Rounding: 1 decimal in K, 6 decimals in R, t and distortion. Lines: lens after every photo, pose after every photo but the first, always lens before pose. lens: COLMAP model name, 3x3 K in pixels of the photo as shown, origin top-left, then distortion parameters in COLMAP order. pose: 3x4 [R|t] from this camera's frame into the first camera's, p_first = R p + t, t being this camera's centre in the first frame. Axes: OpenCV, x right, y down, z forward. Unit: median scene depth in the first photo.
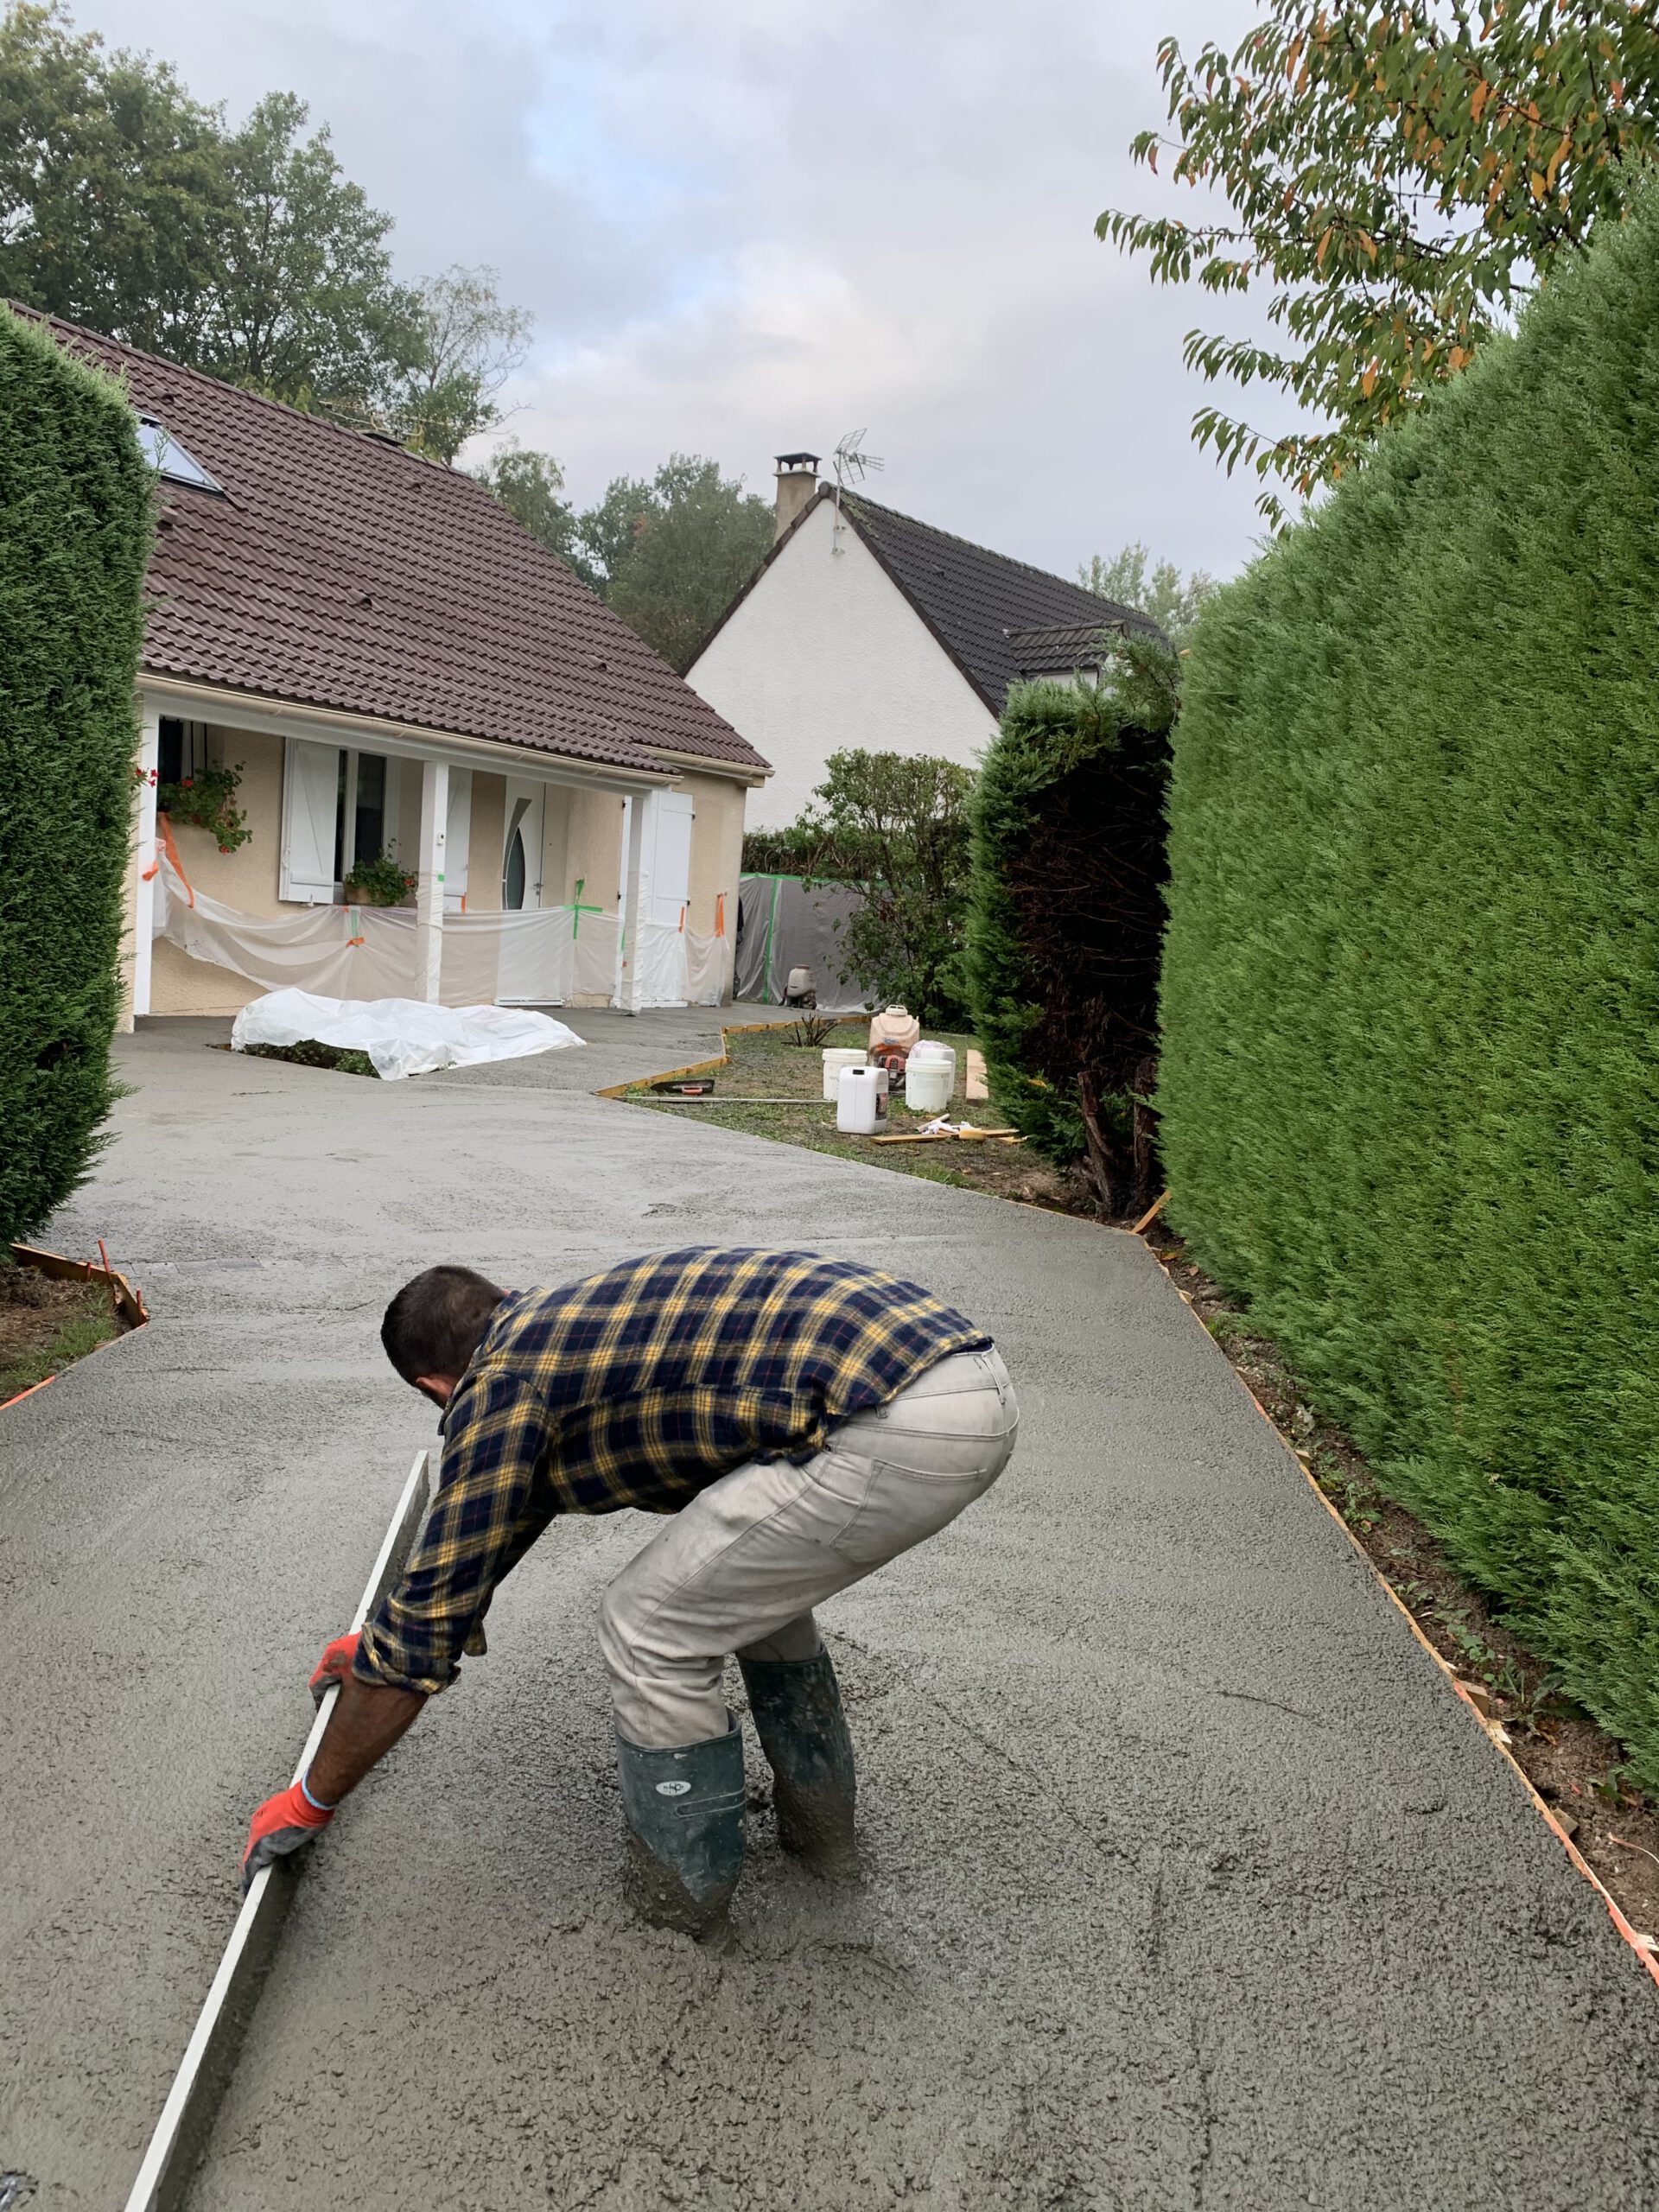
lens RADIAL K [[1664.2, 0, 805.6], [0, 1664.2, 1105.6], [0, 0, 1]] dist [0.121794, -0.383235]
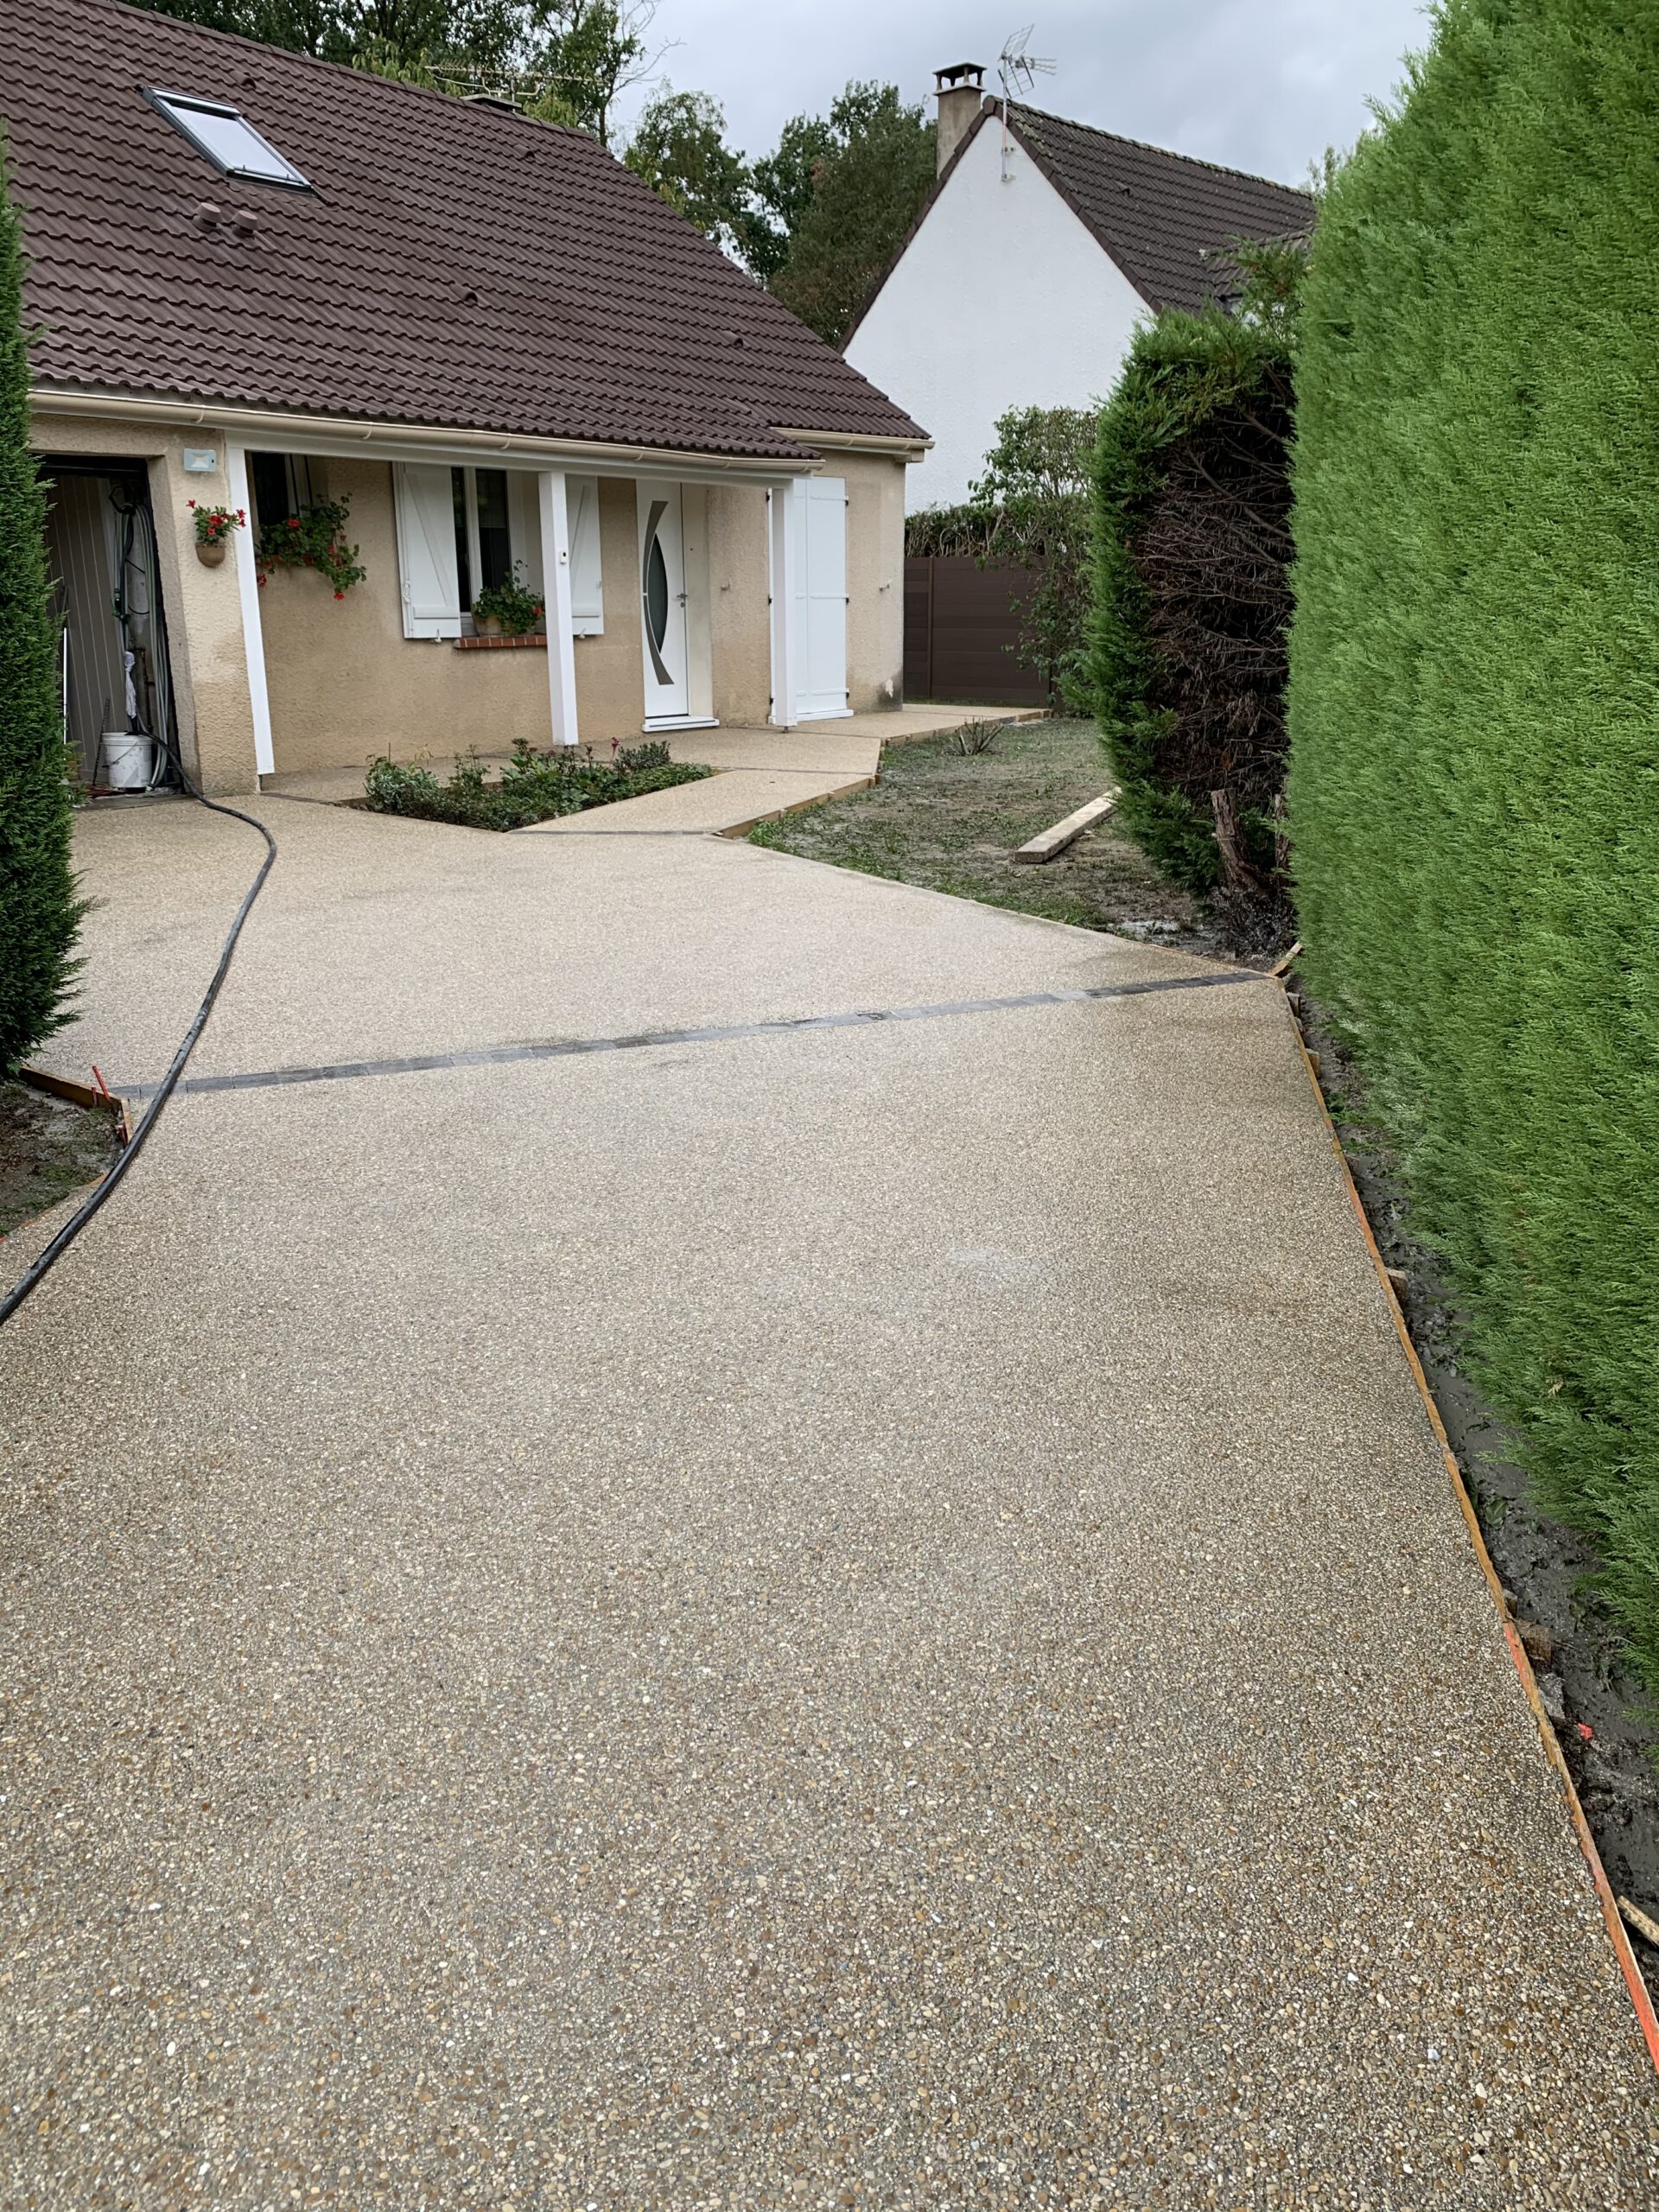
lens RADIAL K [[1671.2, 0, 824.1], [0, 1671.2, 1093.7], [0, 0, 1]] dist [0.002874, -0.000791]
pose [[0.990044, -0.041399, -0.134535, 0.039926], [0.064412, 0.983076, 0.171498, -0.014018], [0.125158, -0.178457, 0.975955, 0.047309]]
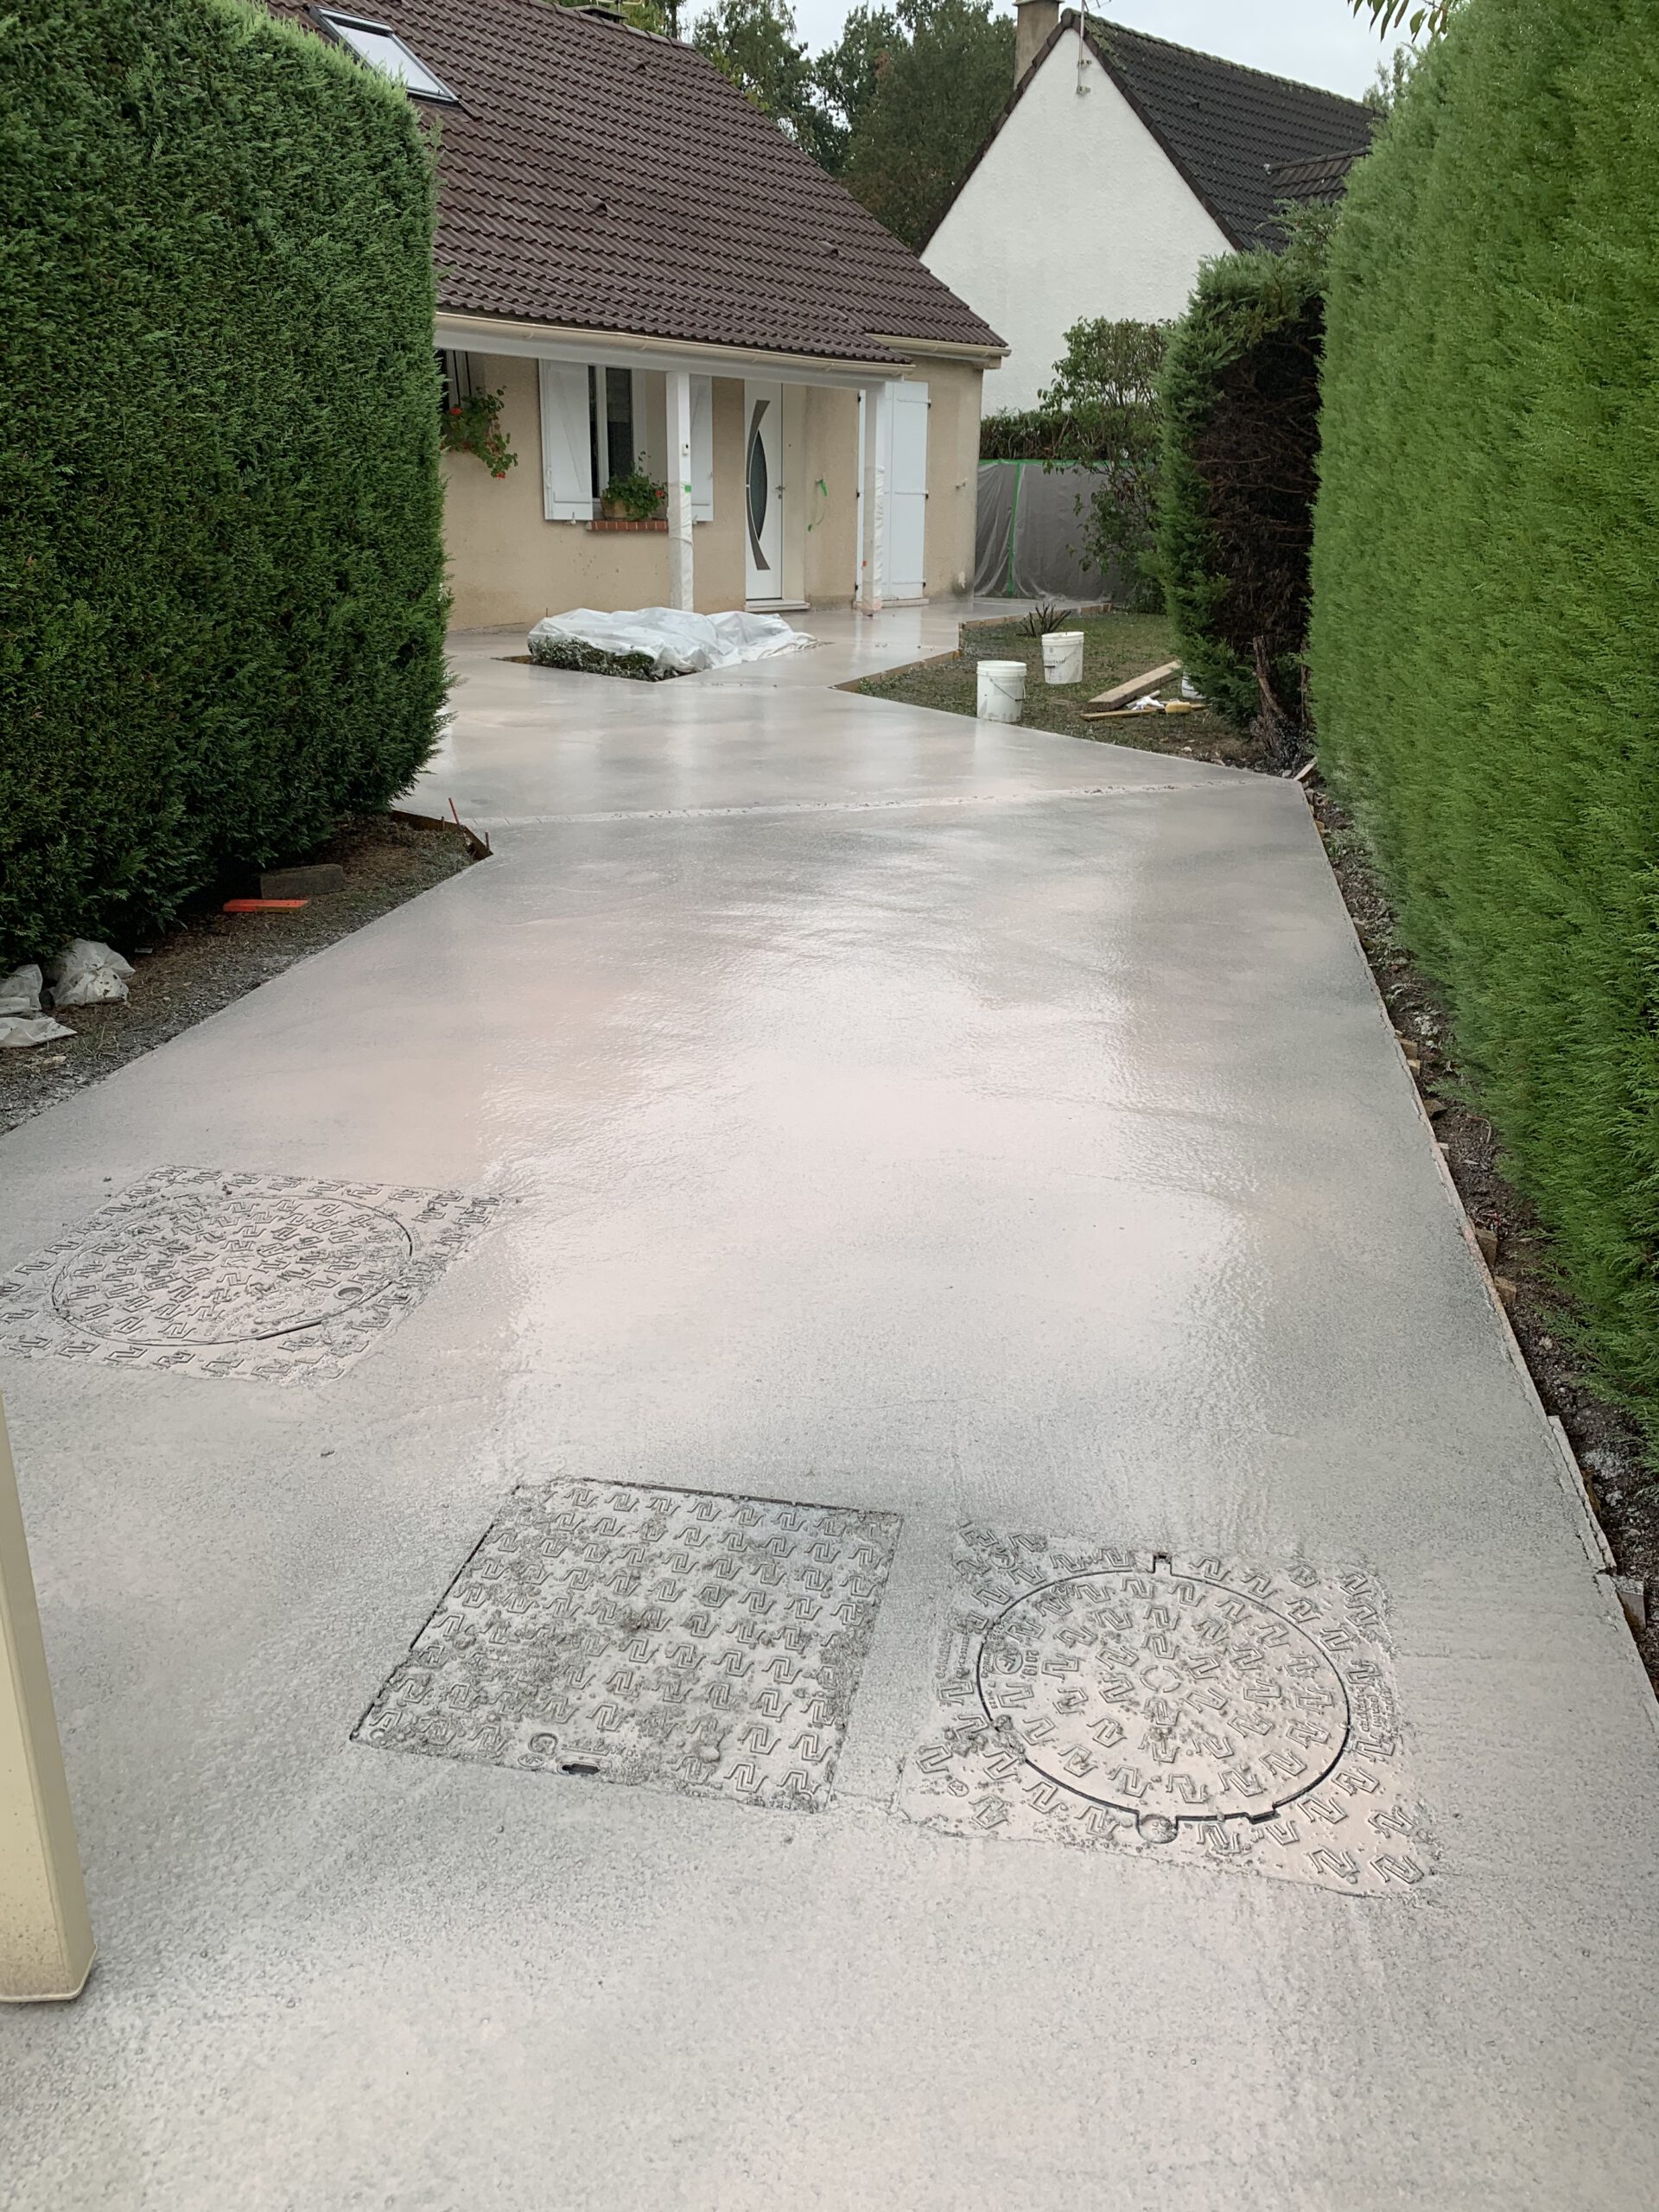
lens RADIAL K [[1671.2, 0, 831.9], [0, 1671.2, 1126.9], [0, 0, 1]] dist [0.001299, 0.002545]
pose [[0.988945, -0.007856, -0.148077, 0.026481], [0.042945, 0.970974, 0.235300, 0.012329], [0.141930, -0.239058, 0.960577, -0.103794]]
